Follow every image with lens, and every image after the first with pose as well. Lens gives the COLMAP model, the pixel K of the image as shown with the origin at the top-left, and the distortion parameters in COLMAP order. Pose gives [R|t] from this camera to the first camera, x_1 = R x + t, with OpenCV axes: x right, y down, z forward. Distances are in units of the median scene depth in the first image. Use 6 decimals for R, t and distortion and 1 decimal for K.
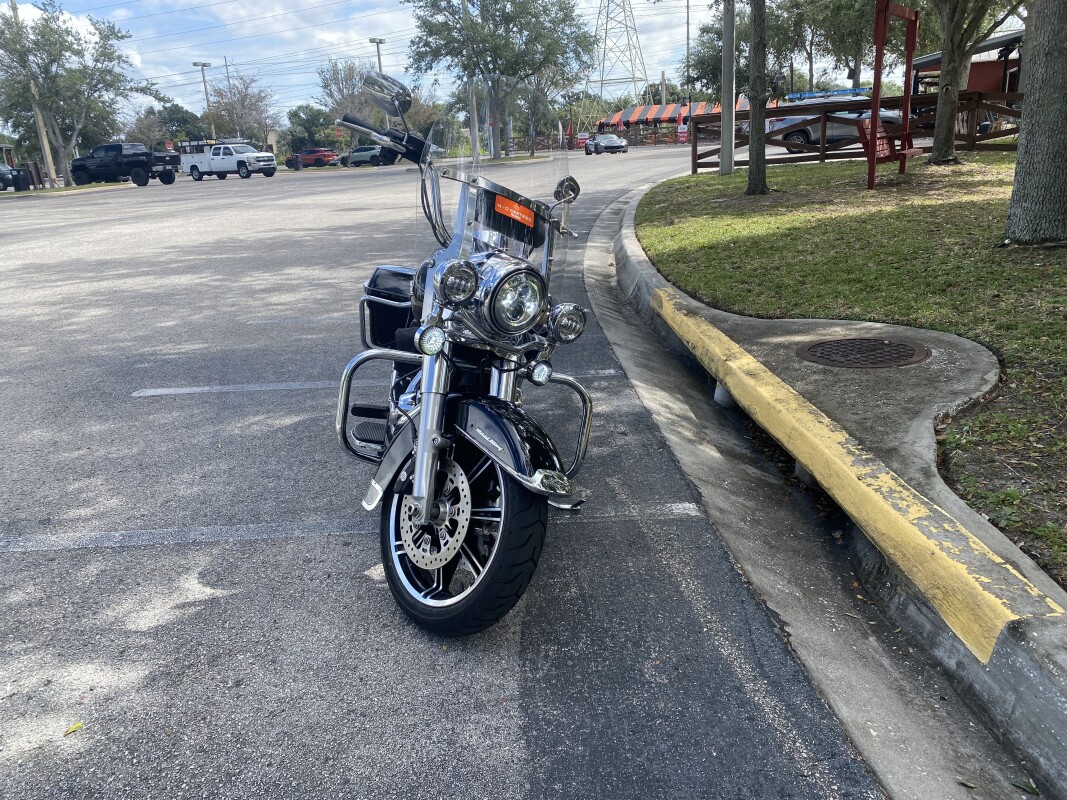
lens RADIAL K [[832.2, 0, 528.6], [0, 832.2, 402.8], [0, 0, 1]] dist [0.038175, -0.033039]
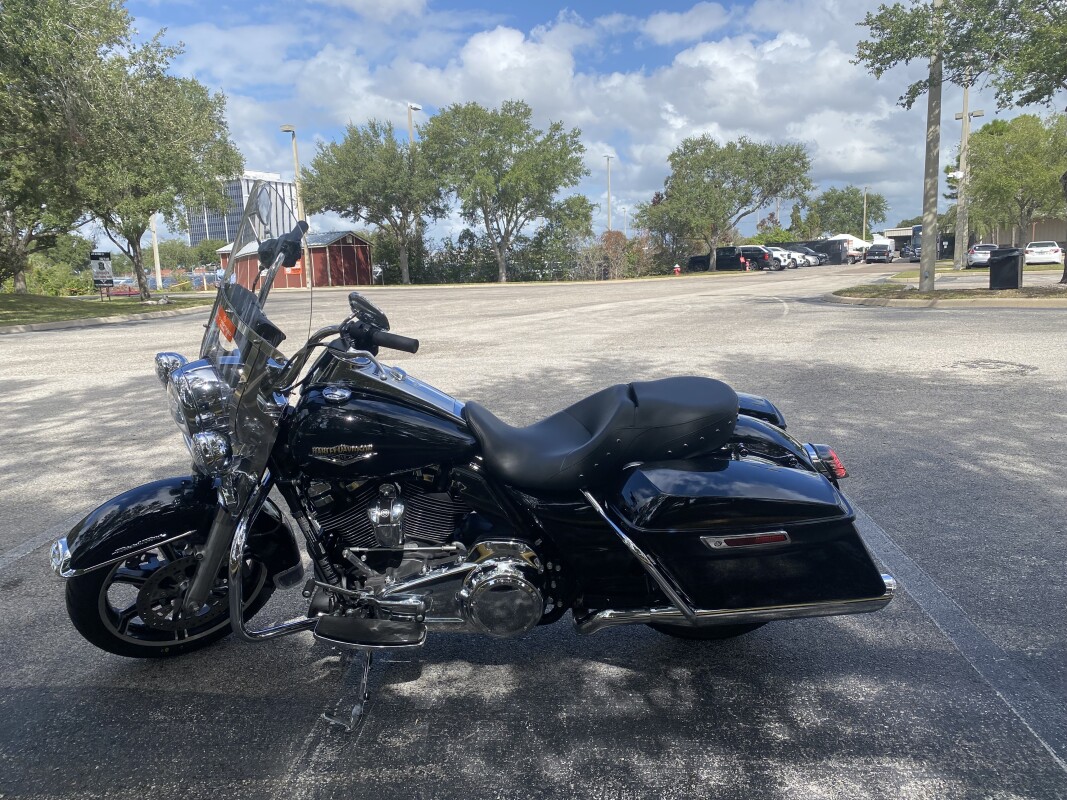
lens RADIAL K [[811.5, 0, 513.6], [0, 811.5, 425.1], [0, 0, 1]] dist [0.001652, 0.004548]
pose [[-0.111544, 0.254554, -0.960604, 0.118557], [-0.253006, 0.927509, 0.275163, -0.064192], [0.961013, 0.273731, -0.039055, 0.191747]]
